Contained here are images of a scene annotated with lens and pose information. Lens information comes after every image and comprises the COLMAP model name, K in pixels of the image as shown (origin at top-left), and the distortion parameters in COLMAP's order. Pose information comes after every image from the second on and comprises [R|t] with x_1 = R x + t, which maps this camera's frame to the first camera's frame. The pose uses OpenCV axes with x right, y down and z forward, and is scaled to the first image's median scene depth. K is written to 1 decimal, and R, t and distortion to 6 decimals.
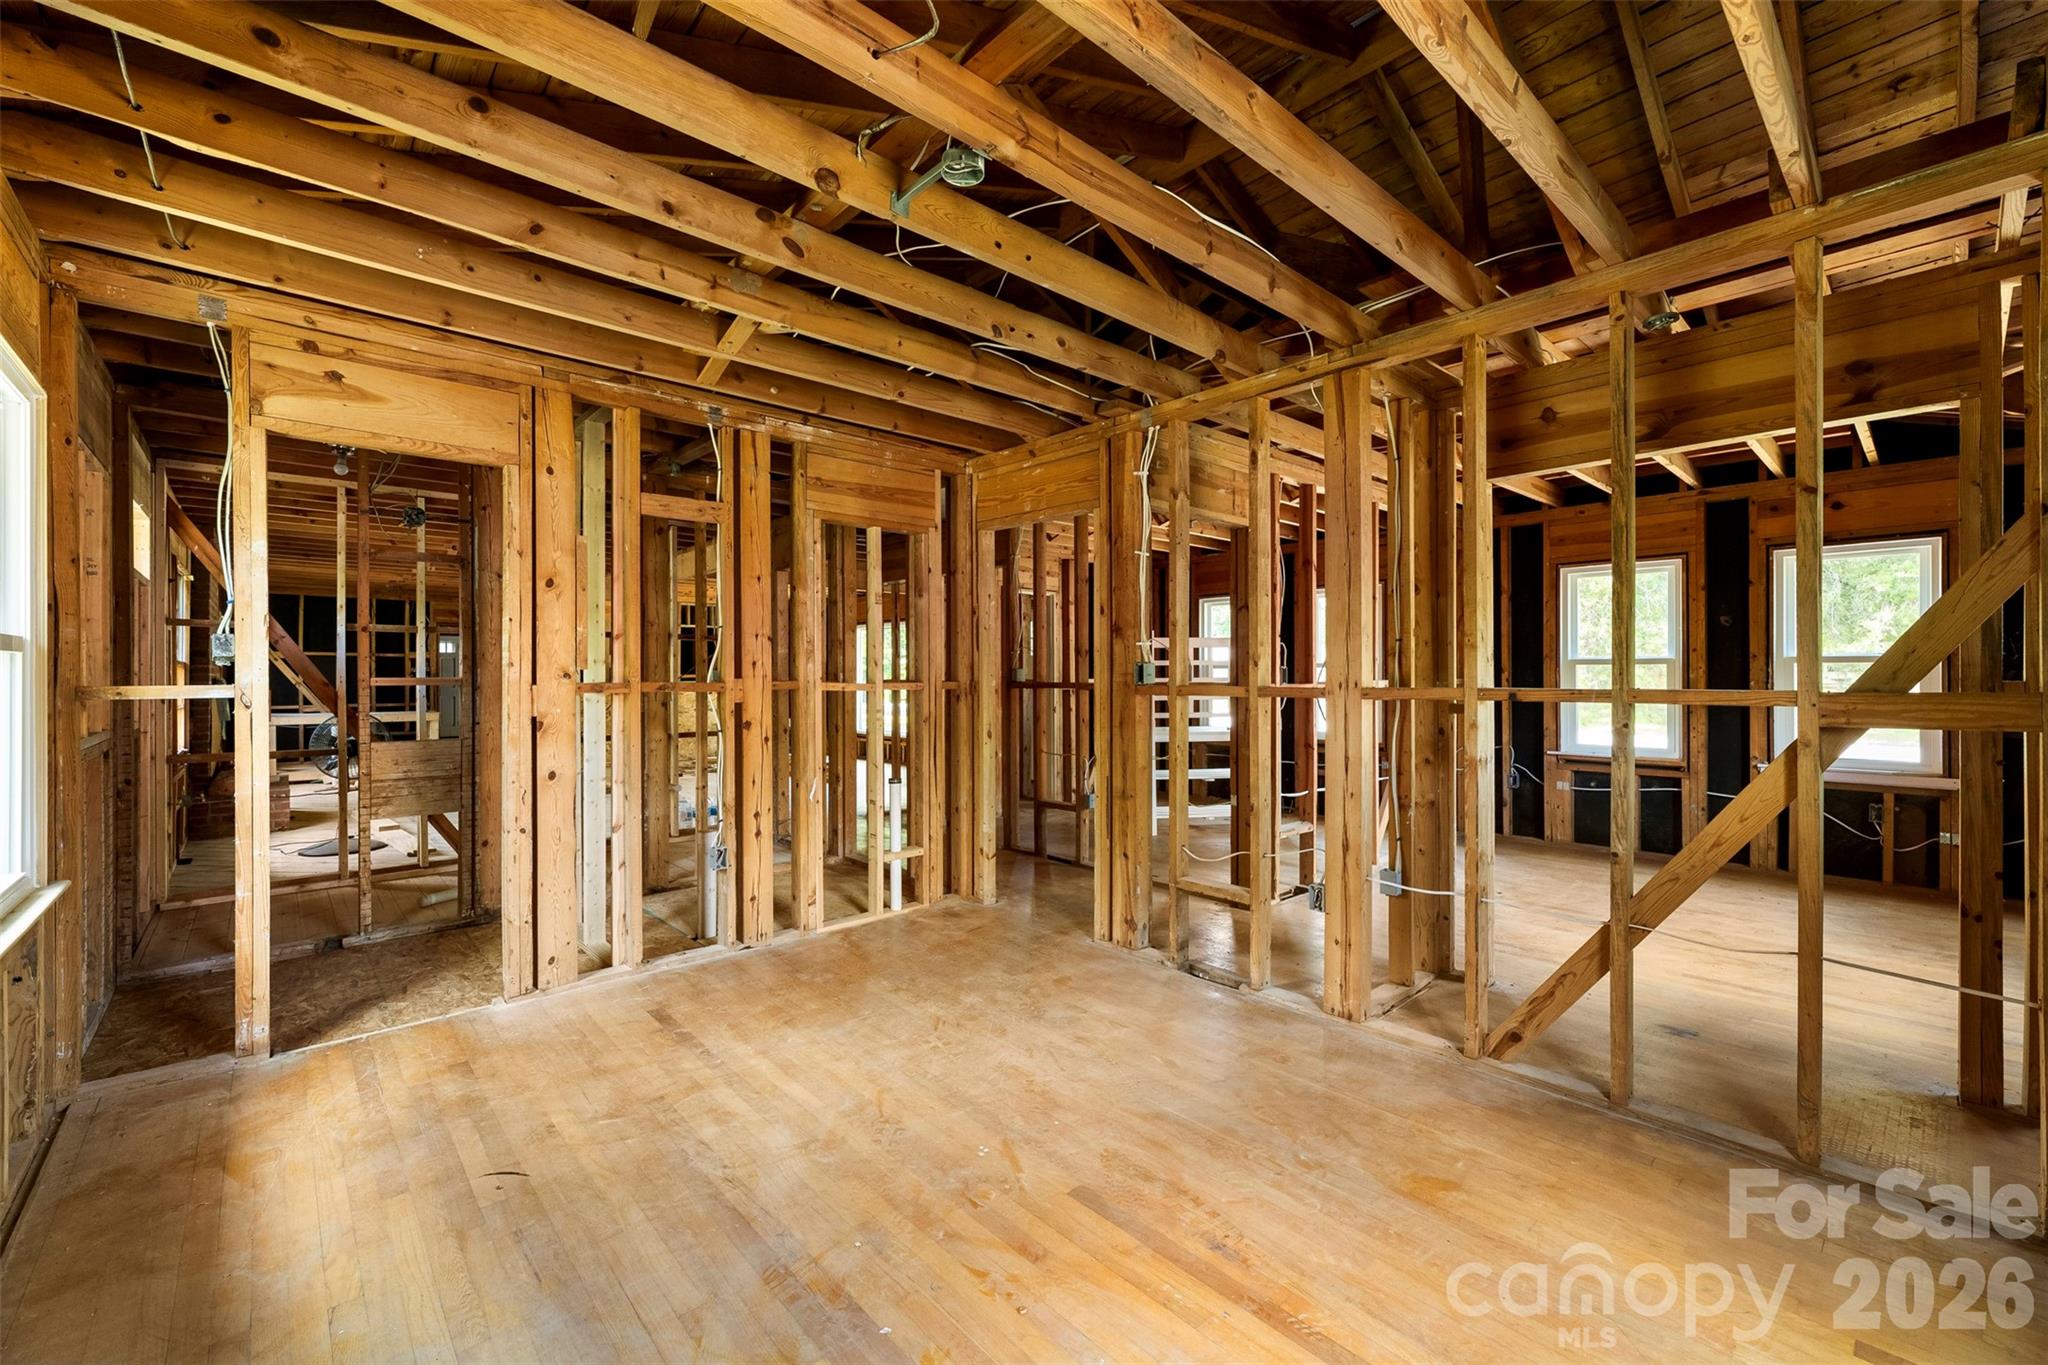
lens RADIAL K [[839.4, 0, 1016.8], [0, 839.4, 678.5], [0, 0, 1]] dist [-0.000558, 0.001276]
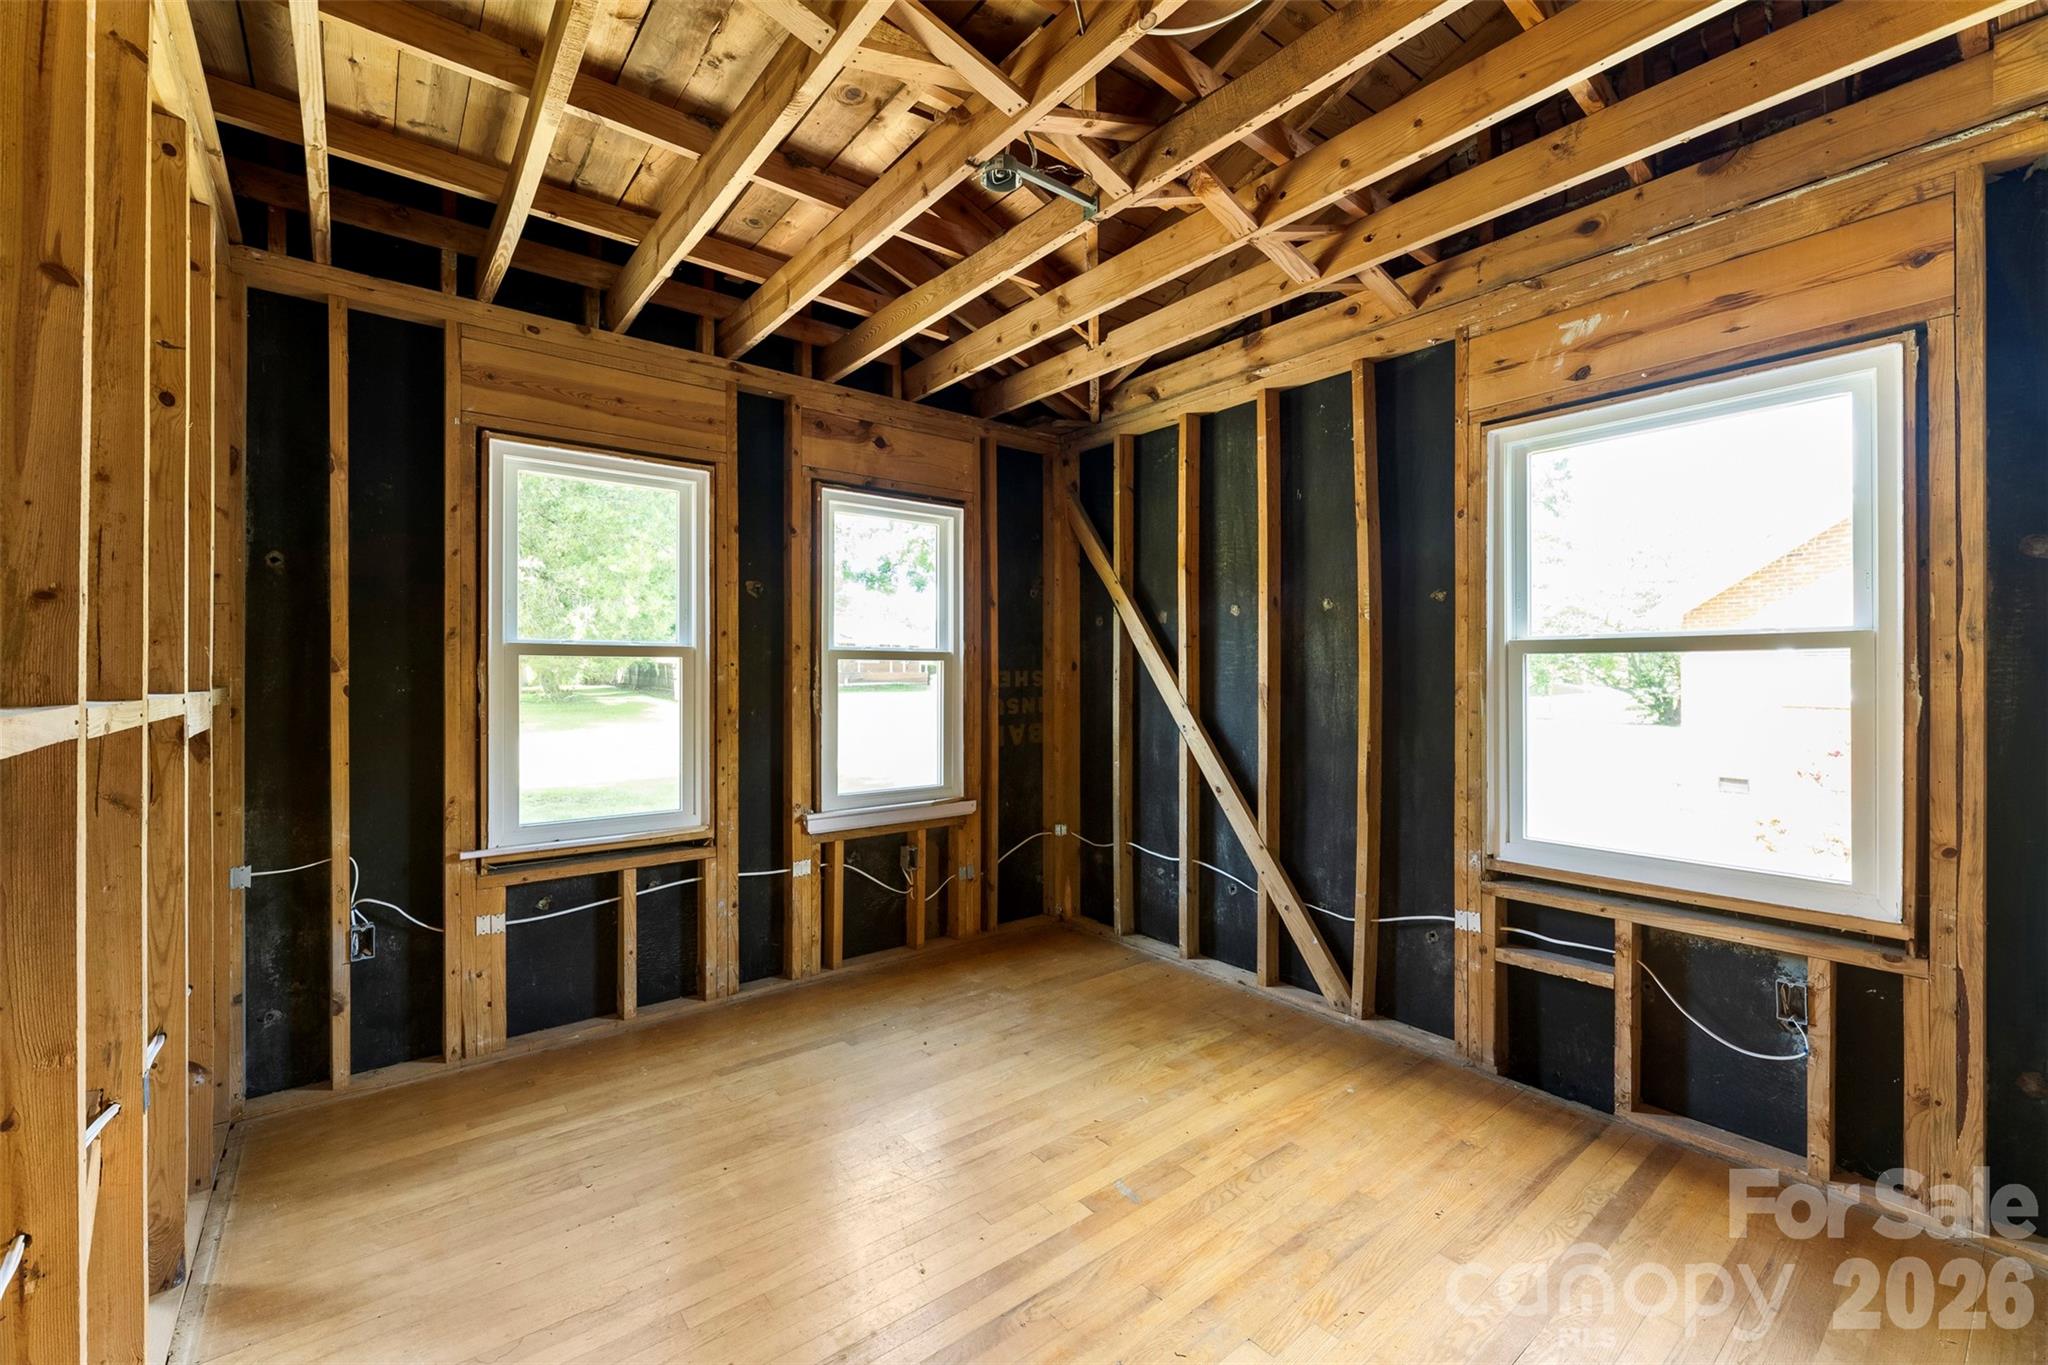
lens RADIAL K [[839.4, 0, 1019.5], [0, 839.4, 671.7], [0, 0, 1]] dist [-0.000558, 0.001276]
pose [[0.059588, -0.005056, 0.998210, 0.239751], [0.002121, 0.999986, 0.004938, -0.010519], [-0.998221, 0.001823, 0.059598, 0.754175]]
